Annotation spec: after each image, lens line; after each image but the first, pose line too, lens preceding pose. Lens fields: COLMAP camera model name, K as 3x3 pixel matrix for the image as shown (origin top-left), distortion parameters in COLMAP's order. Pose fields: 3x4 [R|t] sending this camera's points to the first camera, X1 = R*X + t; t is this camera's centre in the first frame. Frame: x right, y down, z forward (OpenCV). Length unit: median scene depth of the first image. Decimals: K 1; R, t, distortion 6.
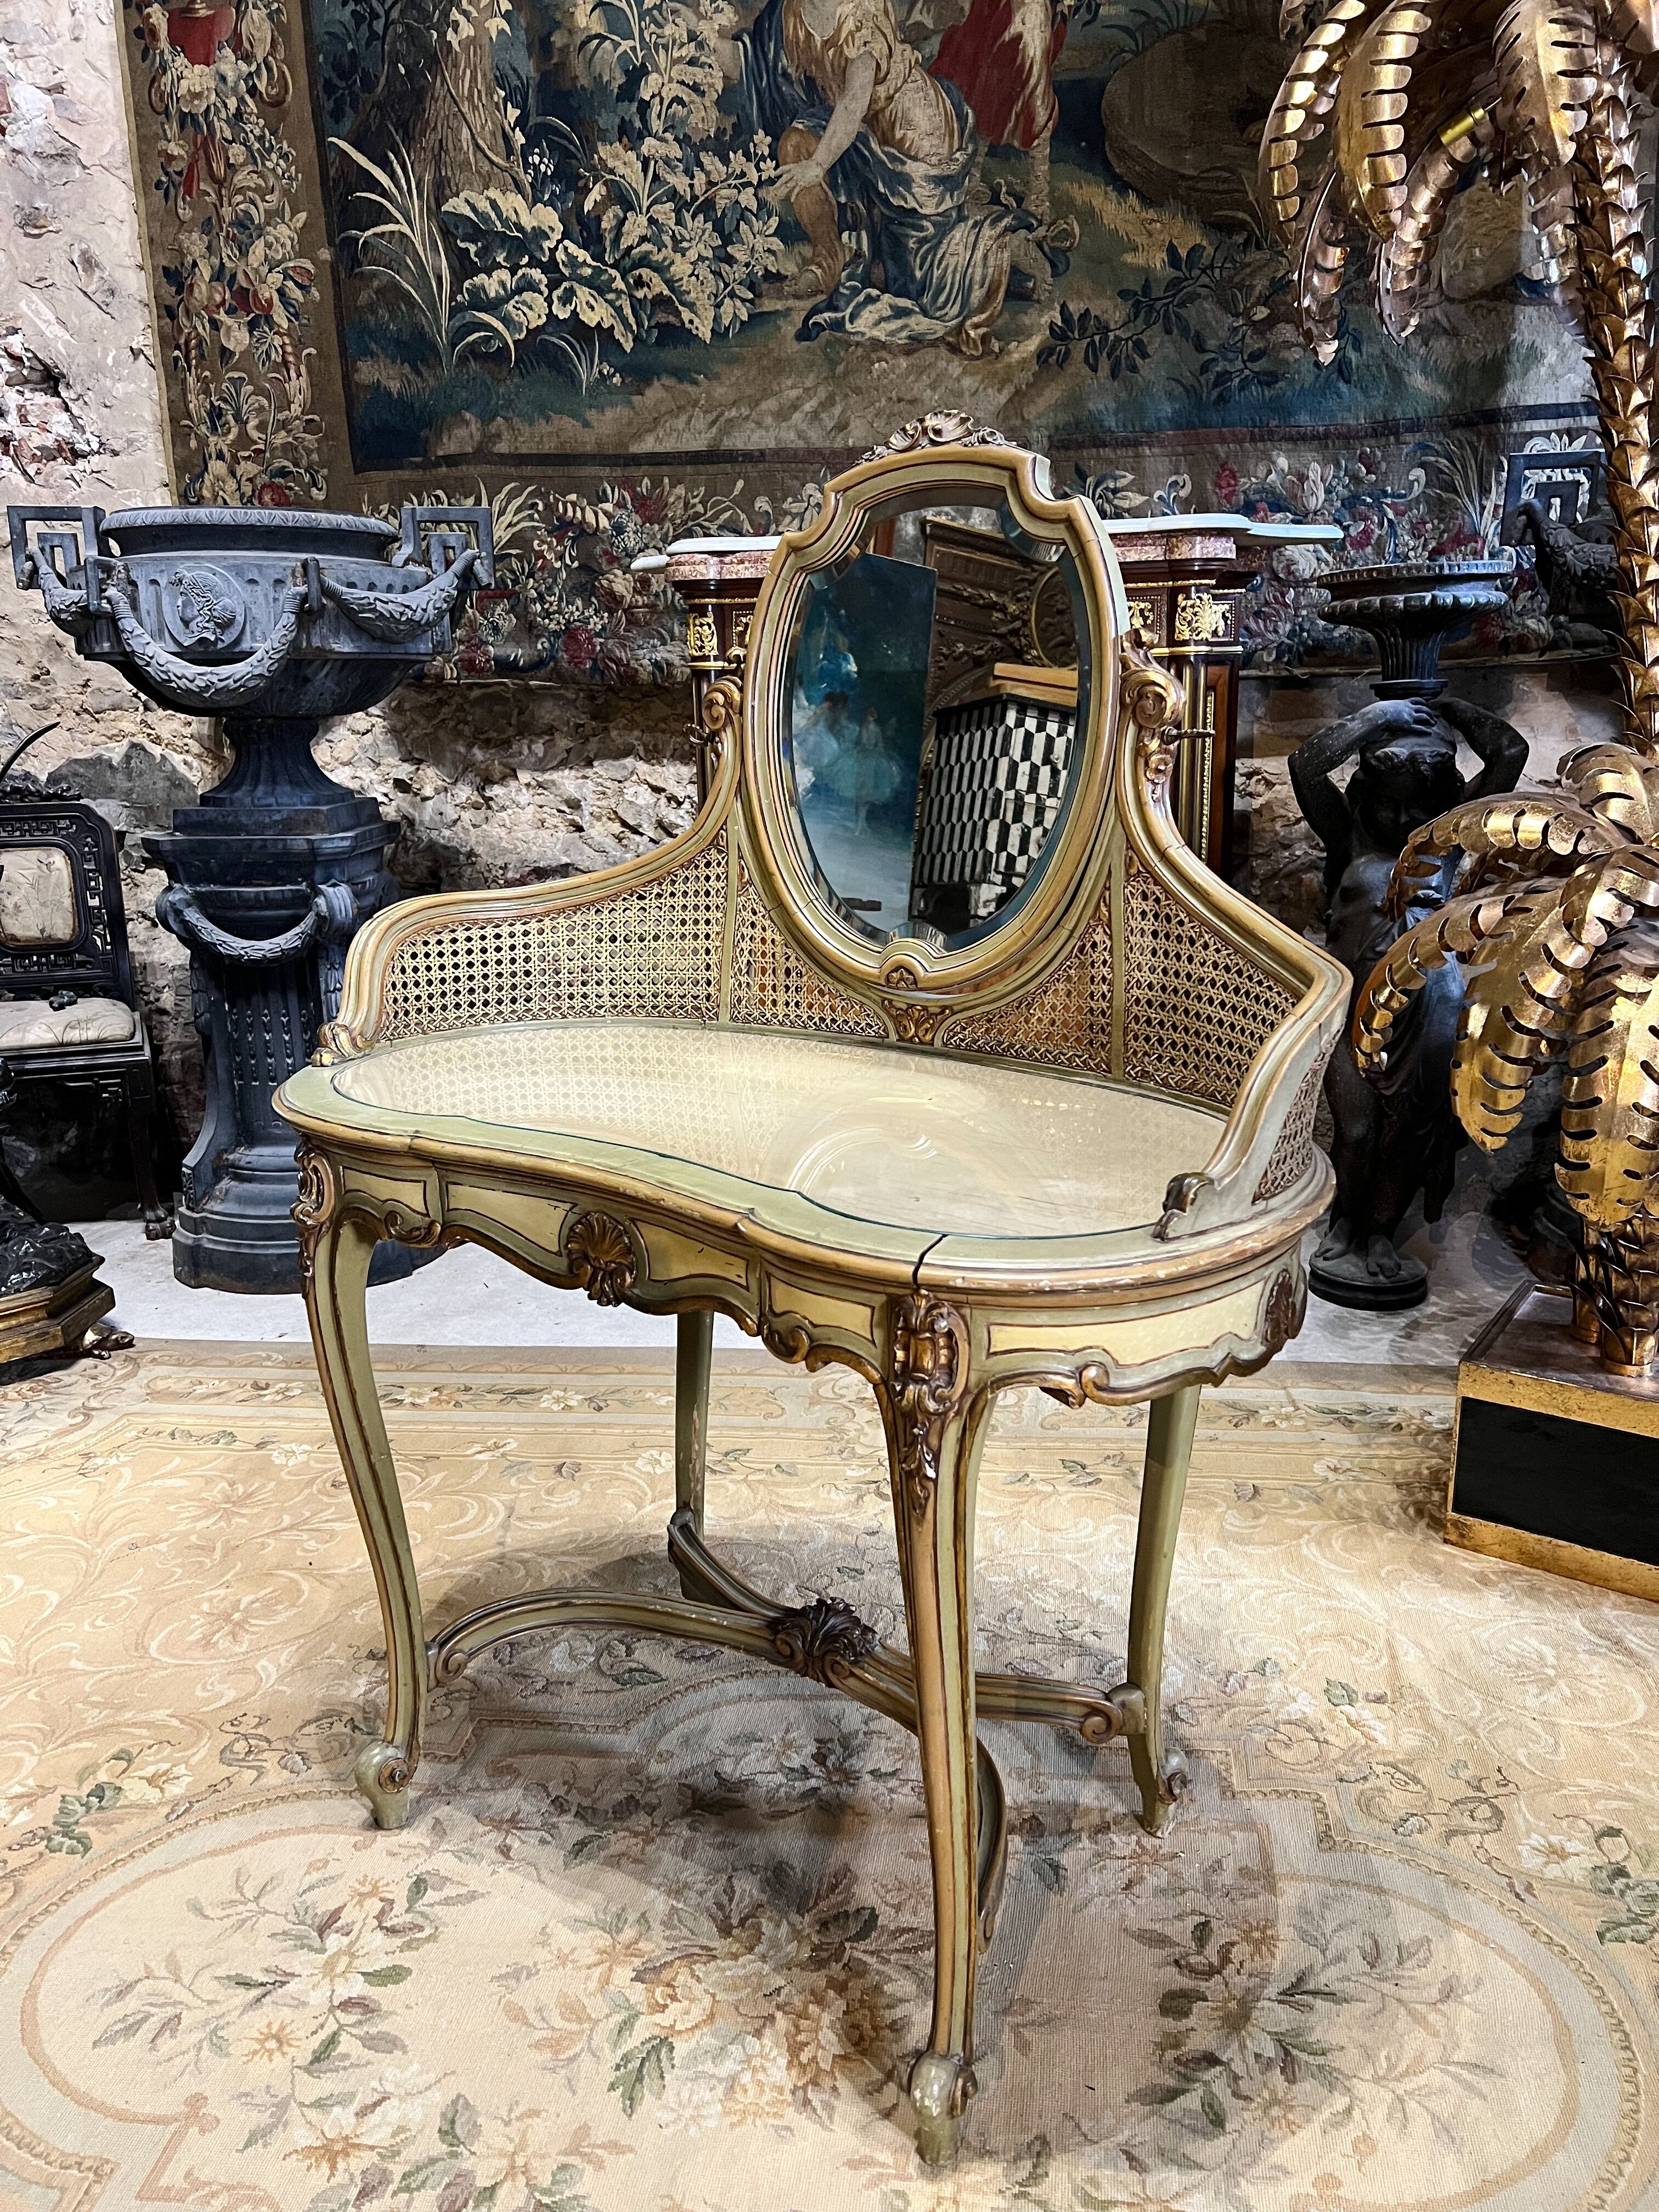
lens RADIAL K [[1650.3, 0, 840.4], [0, 1650.3, 1118.3], [0, 0, 1]] dist [0.046976, -0.048815]
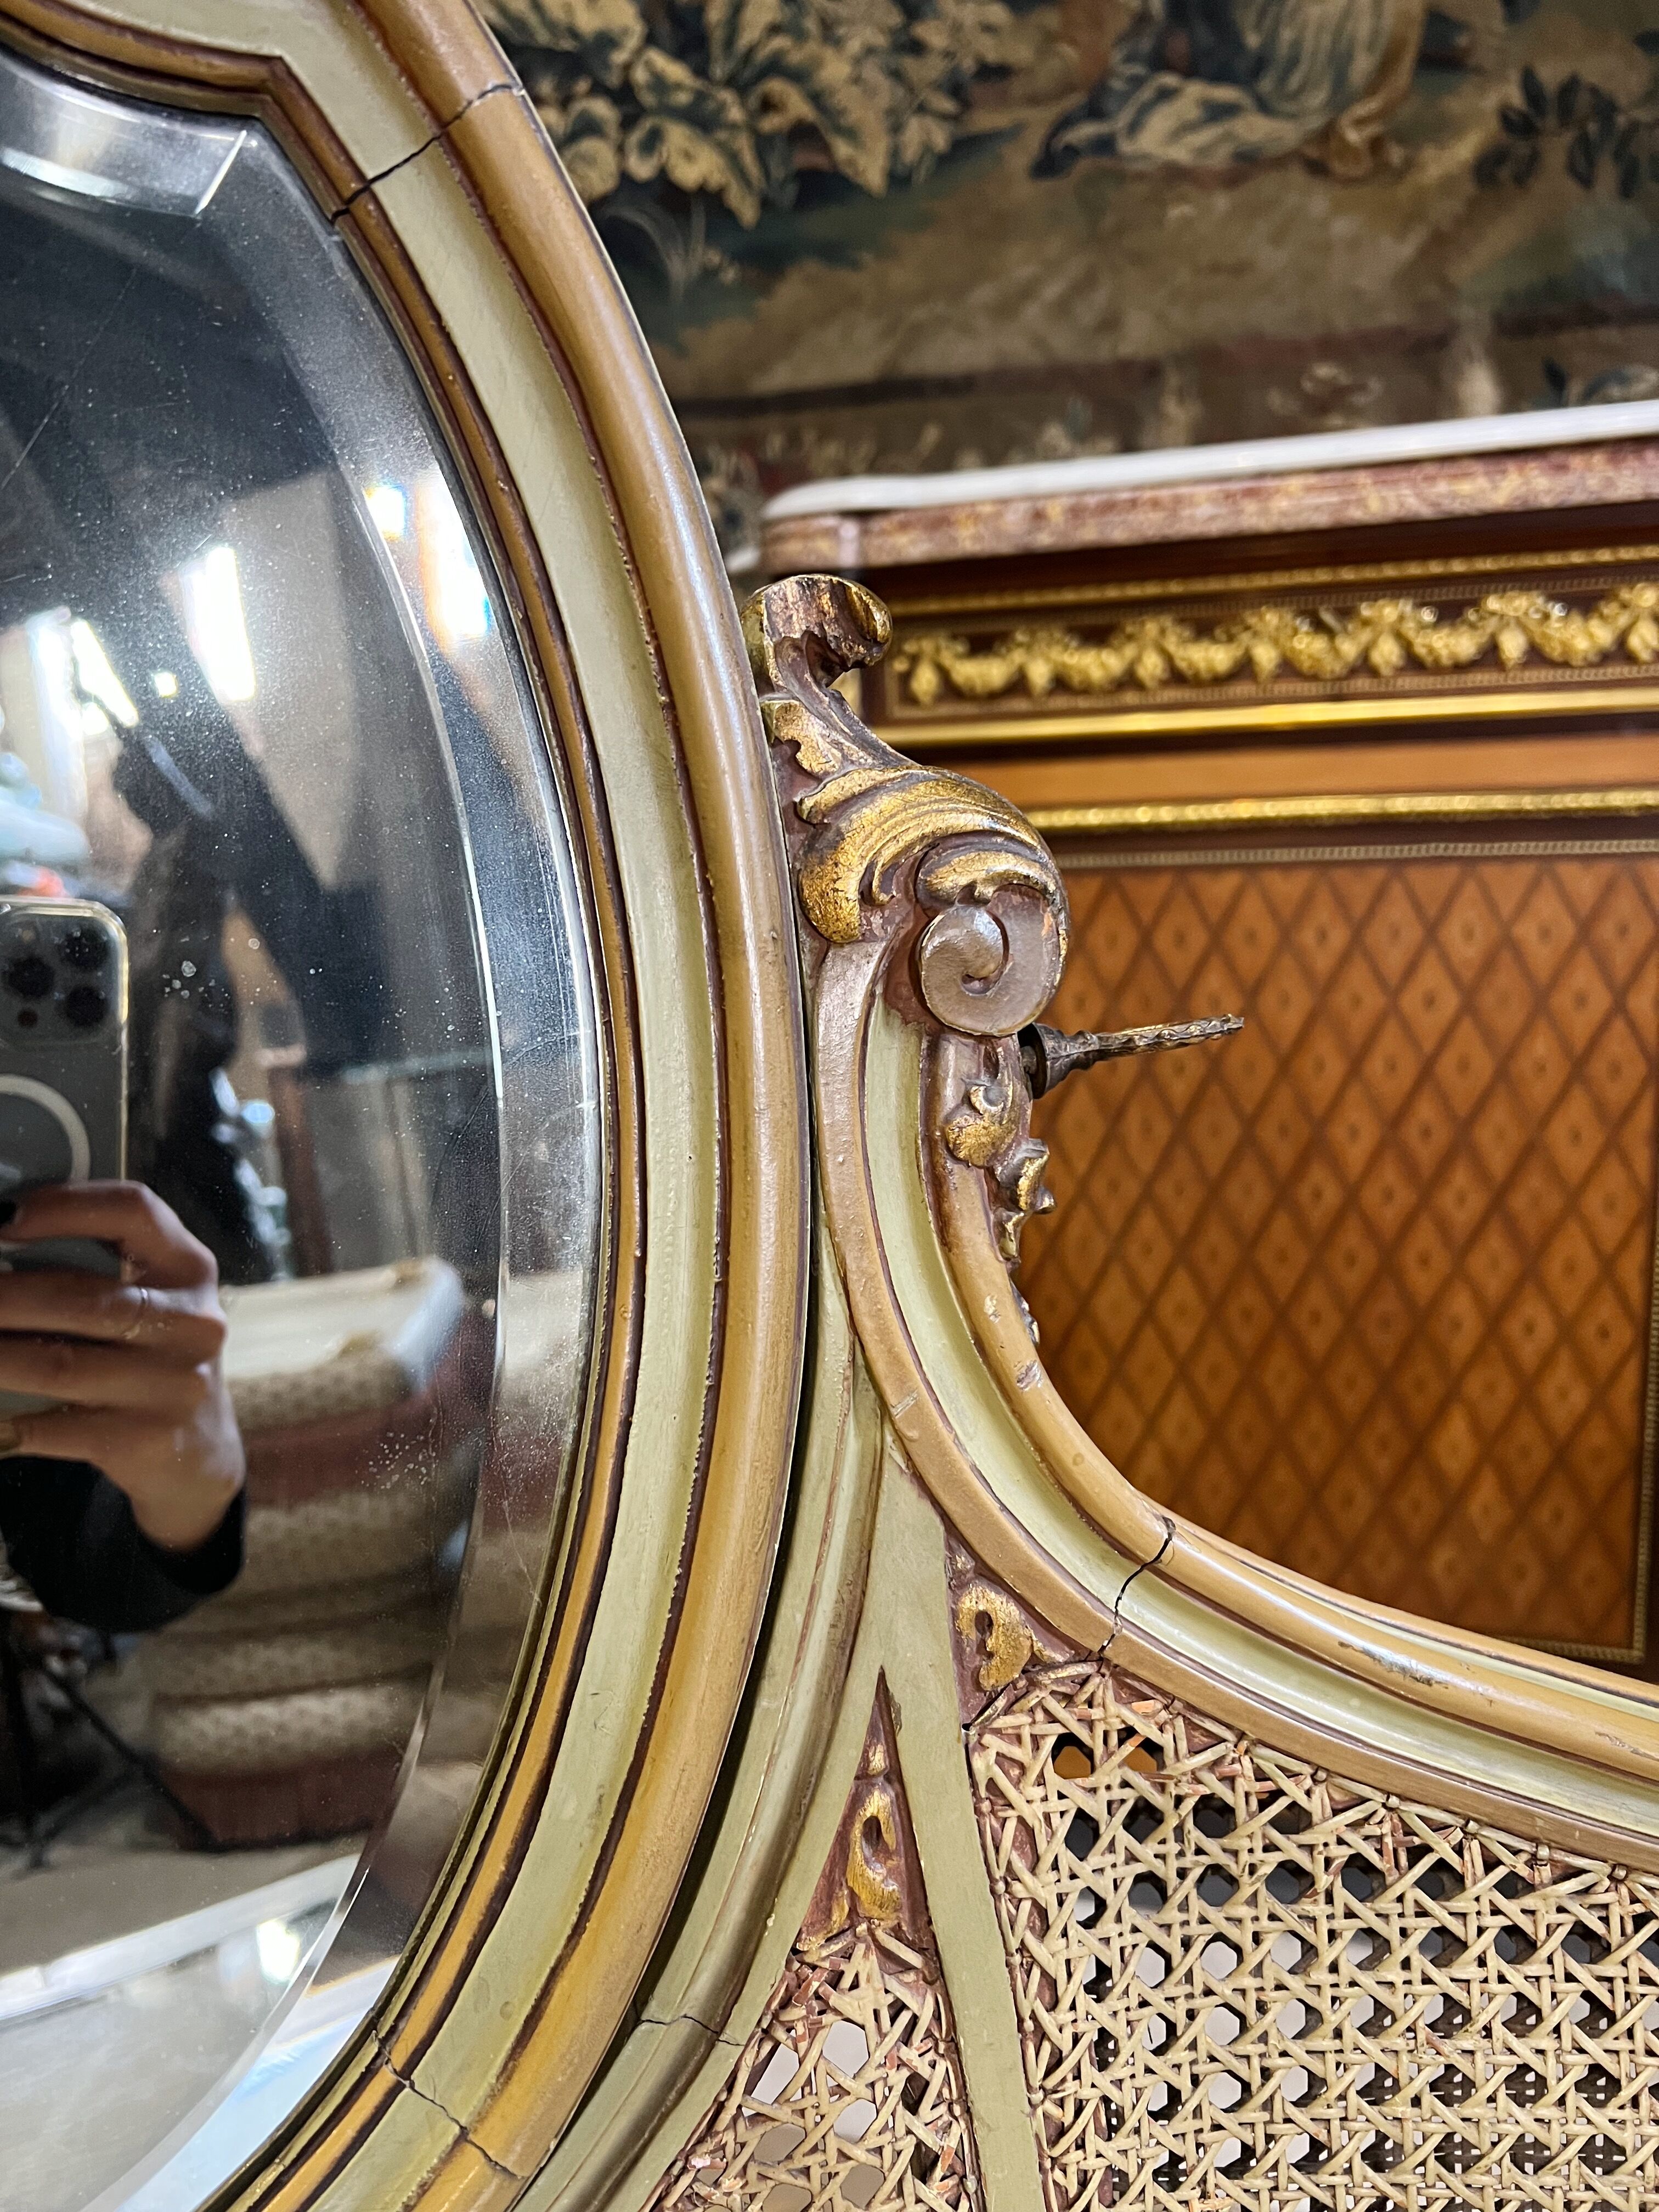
lens RADIAL K [[1678.2, 0, 839.5], [0, 1678.2, 1122.7], [0, 0, 1]] dist [0.038711, -0.058680]
pose [[0.989460, 0.013276, -0.144200, -0.003876], [-0.019633, 0.998893, -0.042746, -0.118814], [0.143473, 0.045126, 0.988625, 0.439291]]
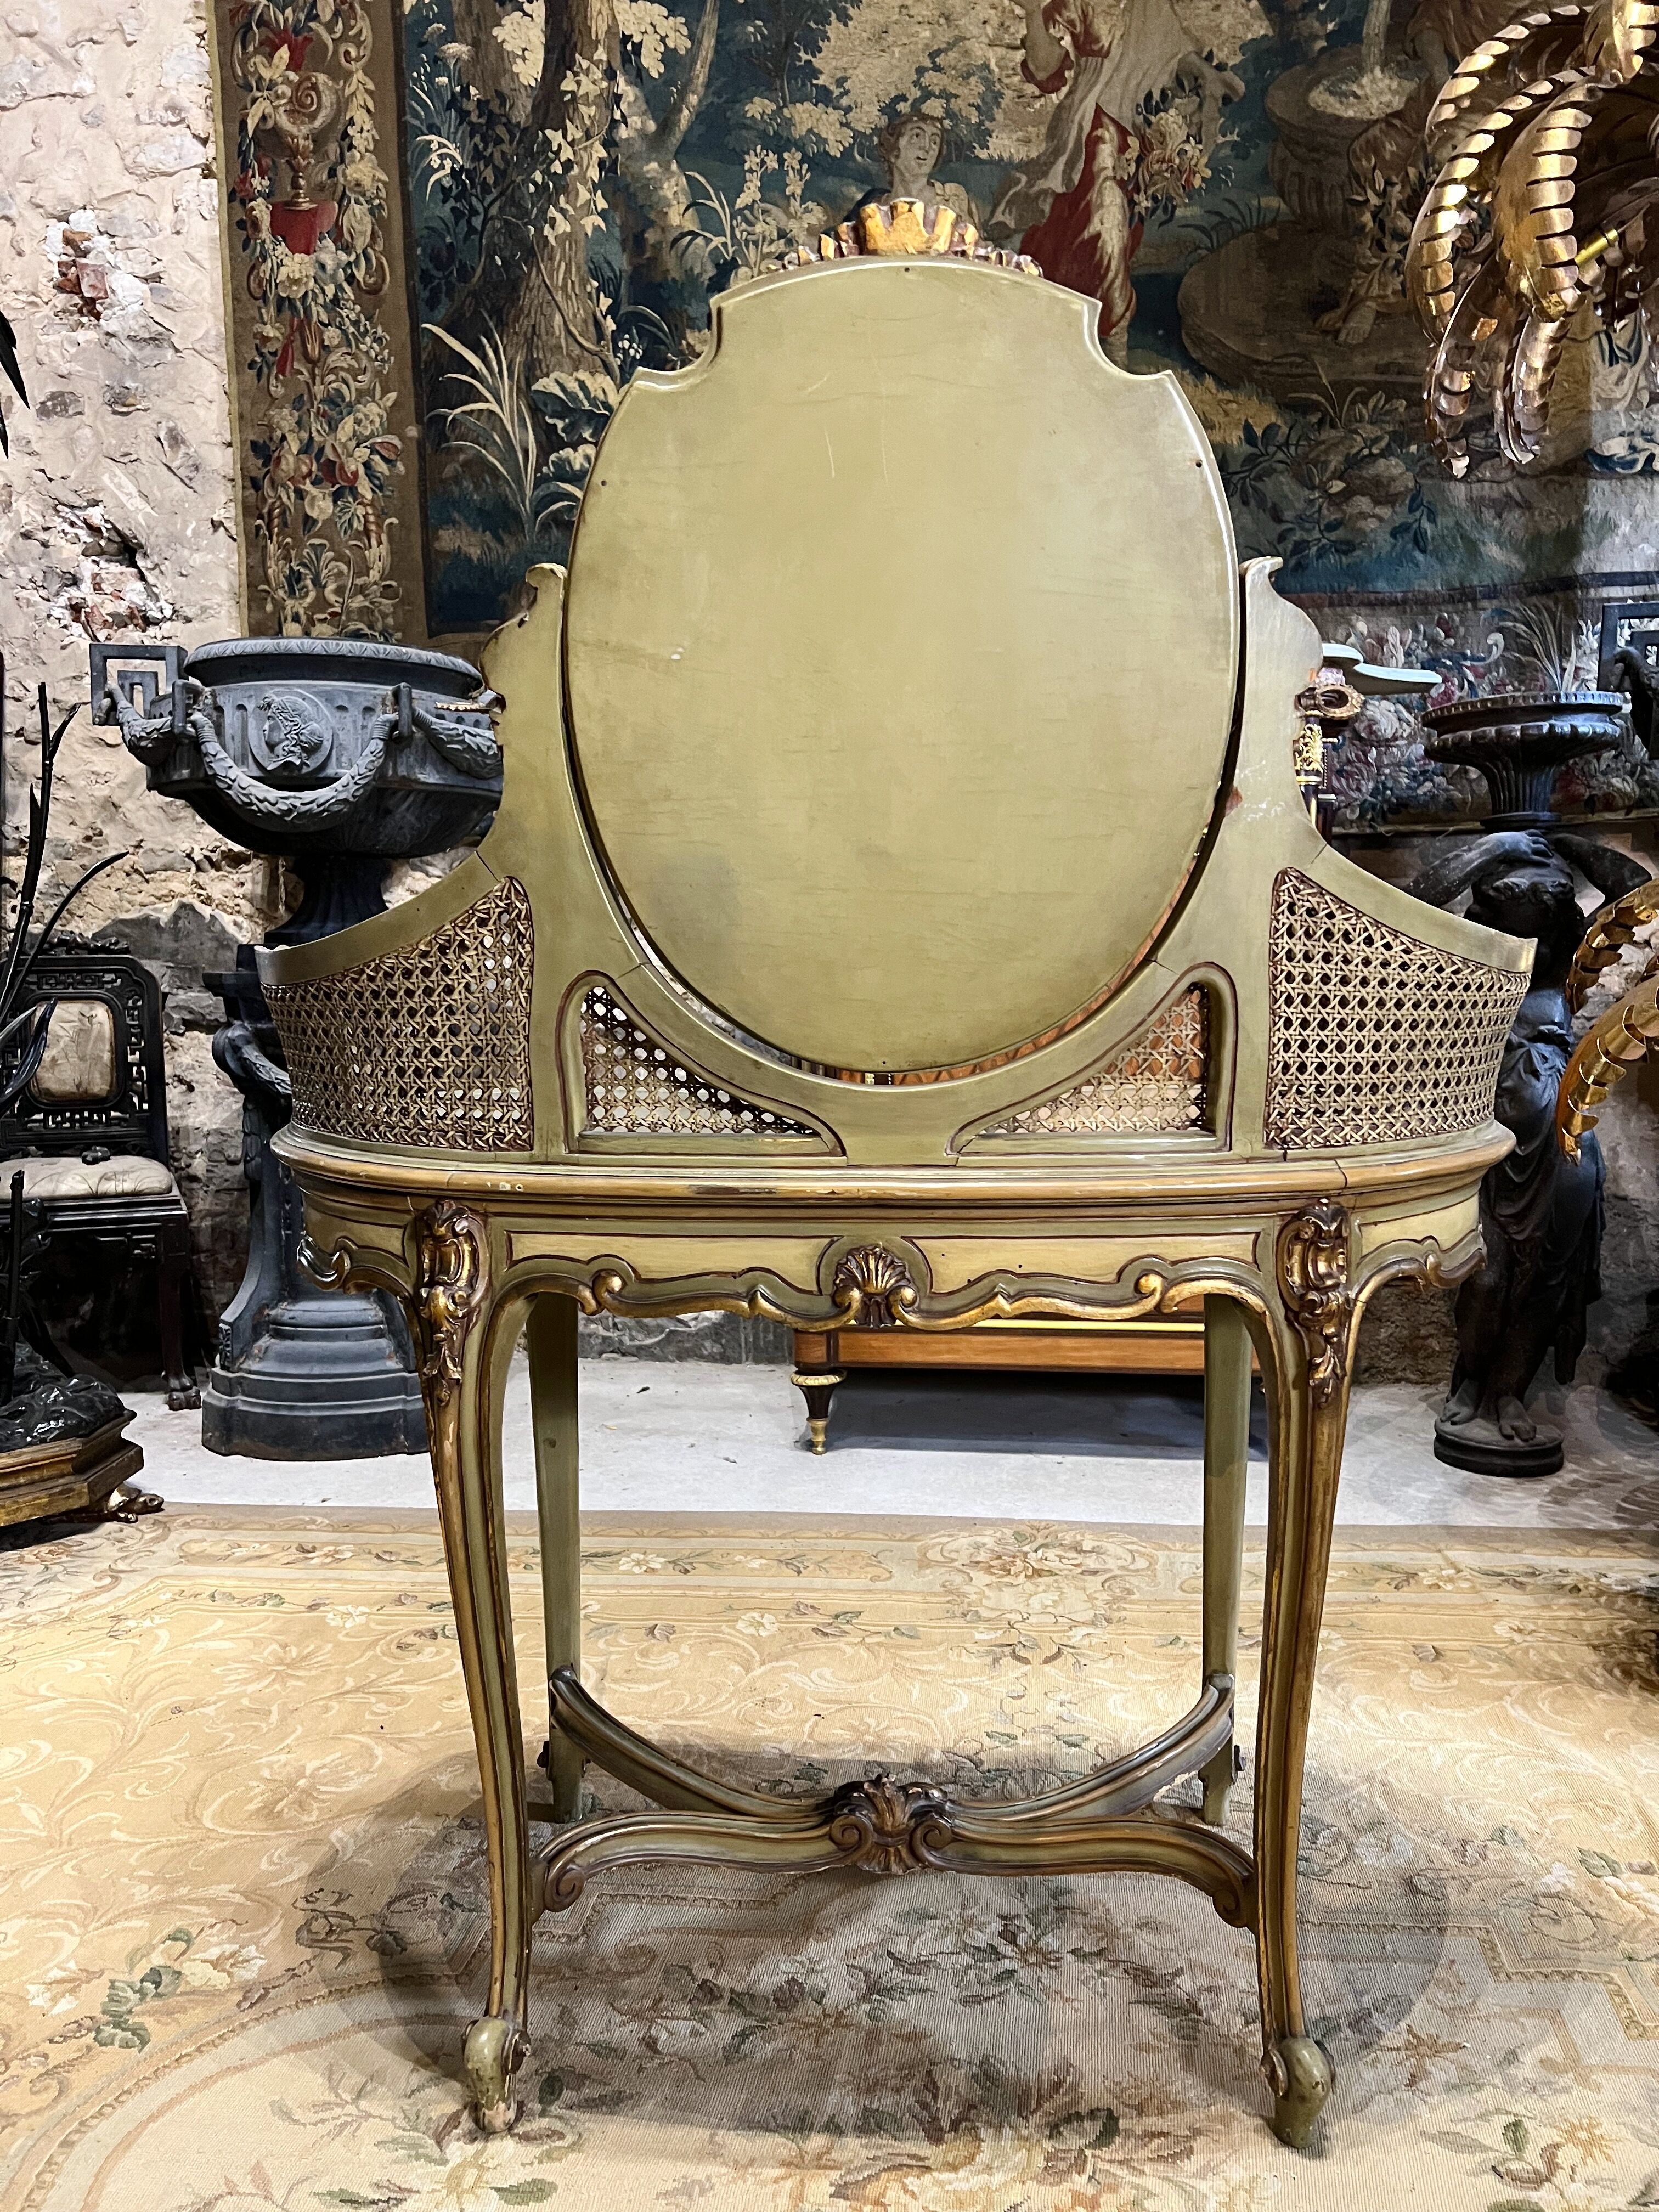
lens RADIAL K [[1656.5, 0, 846.9], [0, 1656.5, 1120.2], [0, 0, 1]] dist [0.026118, -0.012898]
pose [[0.999777, 0.008051, 0.019546, -0.063387], [-0.004980, 0.988313, -0.152359, 0.056992], [-0.020544, 0.152228, 0.988132, 0.053662]]
